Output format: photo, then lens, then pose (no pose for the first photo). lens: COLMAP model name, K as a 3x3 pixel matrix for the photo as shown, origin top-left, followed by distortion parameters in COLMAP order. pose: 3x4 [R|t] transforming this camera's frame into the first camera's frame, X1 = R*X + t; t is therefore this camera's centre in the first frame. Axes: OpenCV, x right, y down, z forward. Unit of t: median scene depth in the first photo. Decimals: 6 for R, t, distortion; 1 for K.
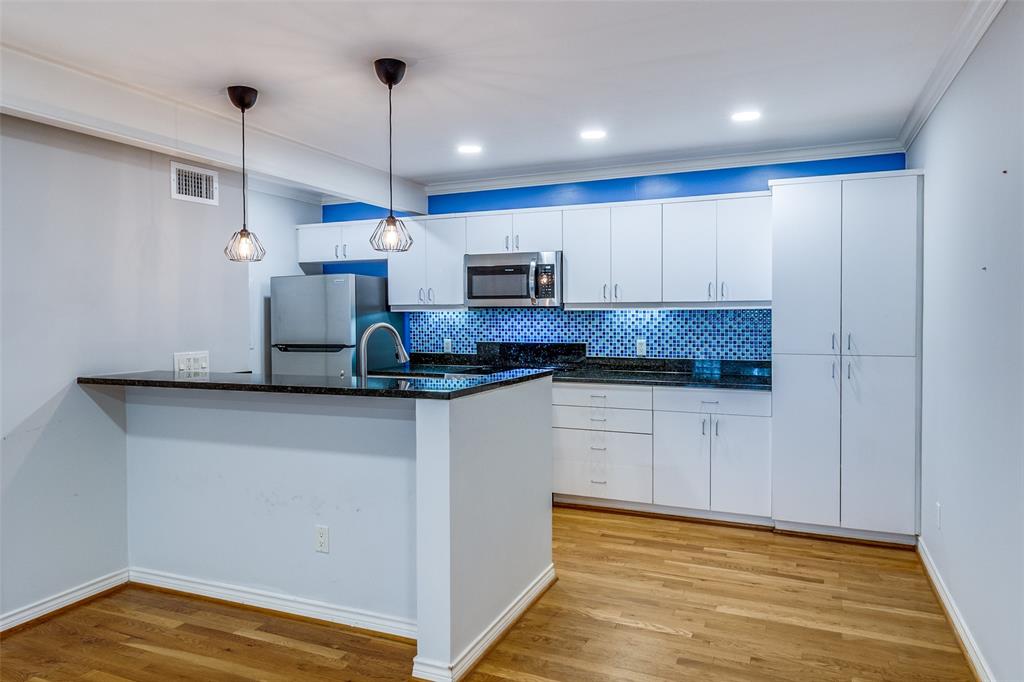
lens RADIAL K [[634.6, 0, 527.5], [0, 634.6, 327.2], [0, 0, 1]] dist [-0.007094, 0.002736]
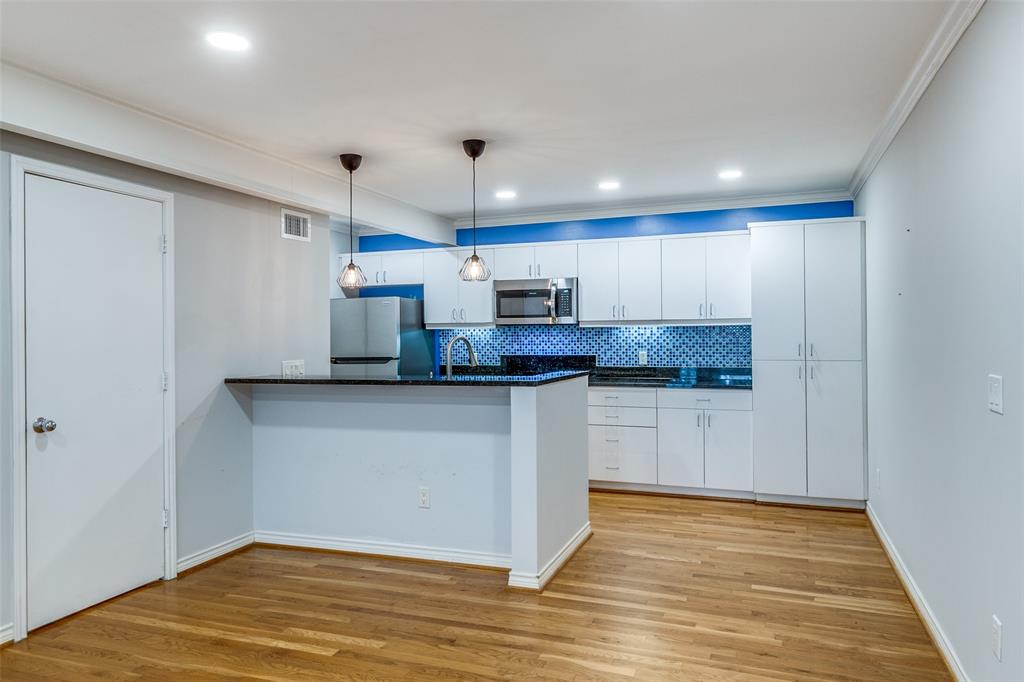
lens RADIAL K [[634.6, 0, 529.6], [0, 634.6, 332.3], [0, 0, 1]] dist [-0.007094, 0.002736]
pose [[0.998930, -0.003586, 0.046105, -0.090734], [0.004737, 0.999679, -0.024875, 0.012386], [-0.046001, 0.025067, 0.998627, -0.190797]]
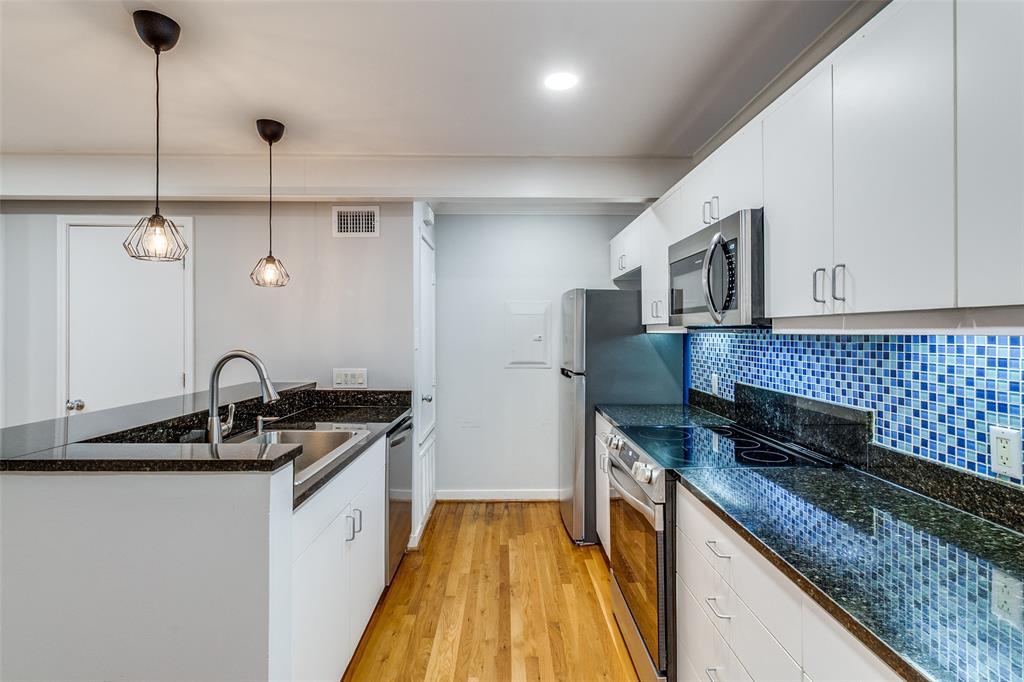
lens RADIAL K [[496.0, 0, 498.2], [0, 496.0, 329.8], [0, 0, 1]] dist [0.003049, -0.002162]
pose [[0.415689, 0.000442, -0.909507, 0.304338], [-0.022133, 0.999709, -0.009630, -0.021600], [0.909238, 0.024133, 0.415577, 0.665805]]
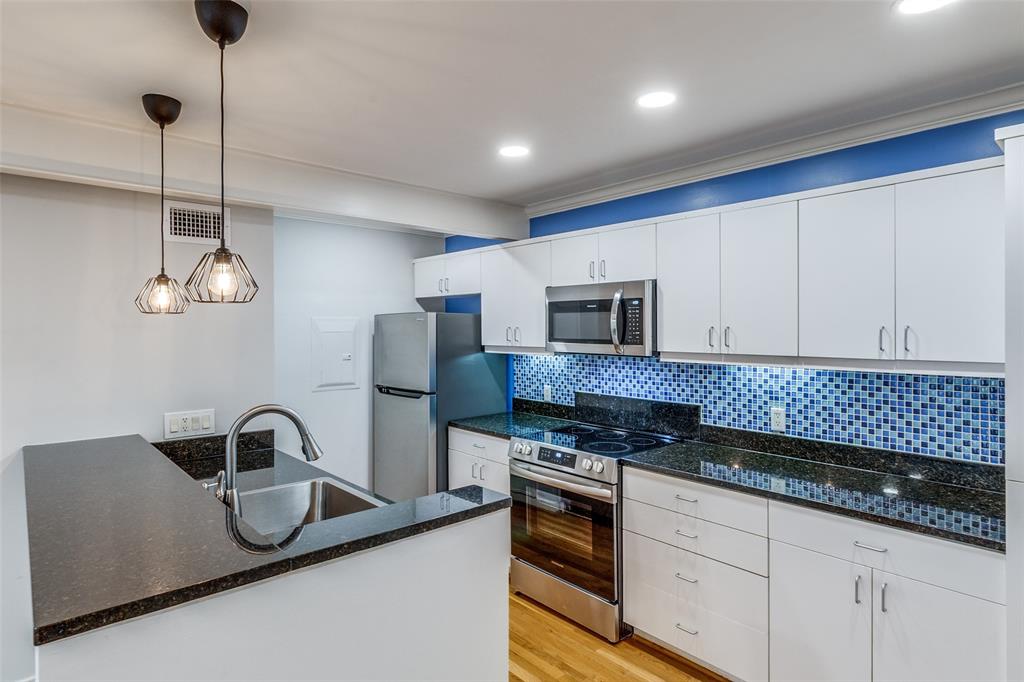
lens RADIAL K [[551.8, 0, 532.6], [0, 551.8, 331.9], [0, 0, 1]] dist [-0.001332, 0.001745]
pose [[0.919624, 0.002592, -0.392792, 0.171101], [-0.008003, 0.999894, -0.012139, -0.051396], [0.392719, 0.014306, 0.919547, 0.364406]]
